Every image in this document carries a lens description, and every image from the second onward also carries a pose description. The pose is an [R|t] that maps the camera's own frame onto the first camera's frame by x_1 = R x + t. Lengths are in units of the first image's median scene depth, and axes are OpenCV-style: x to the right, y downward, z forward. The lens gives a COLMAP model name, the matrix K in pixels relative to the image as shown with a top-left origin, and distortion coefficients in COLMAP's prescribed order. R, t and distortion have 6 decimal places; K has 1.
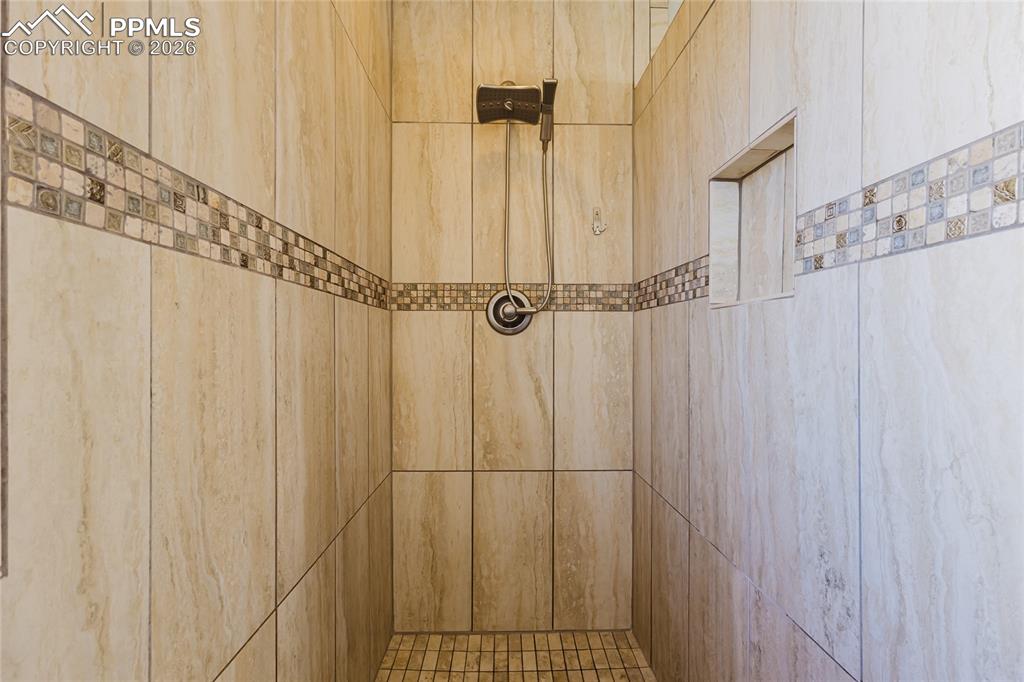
lens RADIAL K [[468.4, 0, 510.6], [0, 468.4, 342.2], [0, 0, 1]] dist [0.002784, 0.000252]
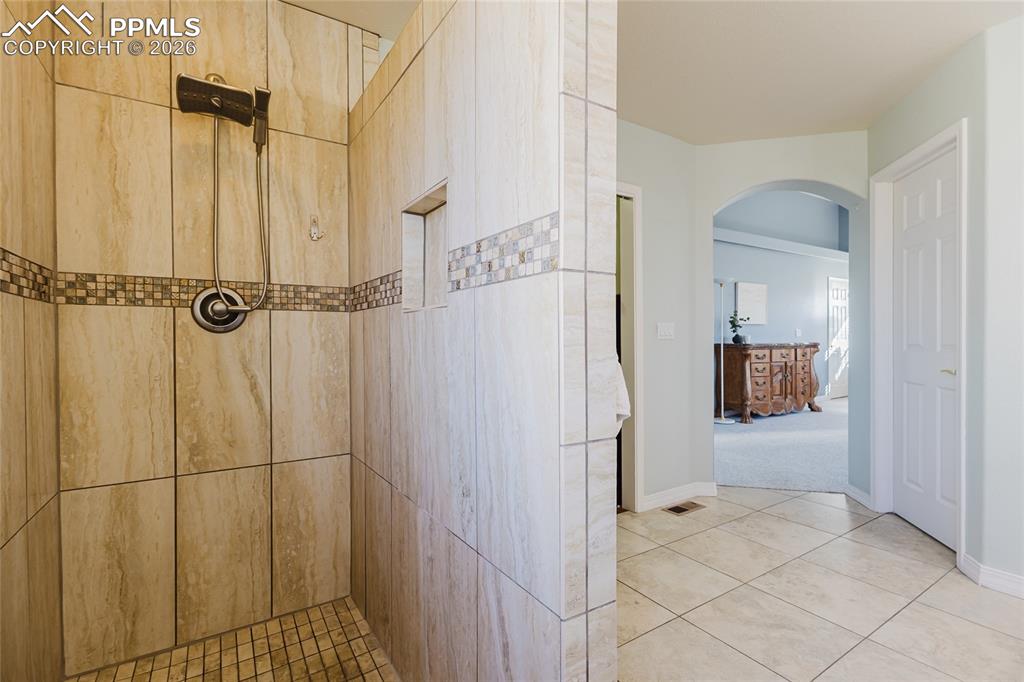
lens RADIAL K [[468.4, 0, 510.6], [0, 468.4, 342.2], [0, 0, 1]] dist [0.002784, 0.000252]
pose [[0.854845, -0.008084, 0.518820, 0.008200], [0.006210, 0.999966, 0.005349, 0.002837], [-0.518846, -0.001350, 0.854867, -0.162608]]
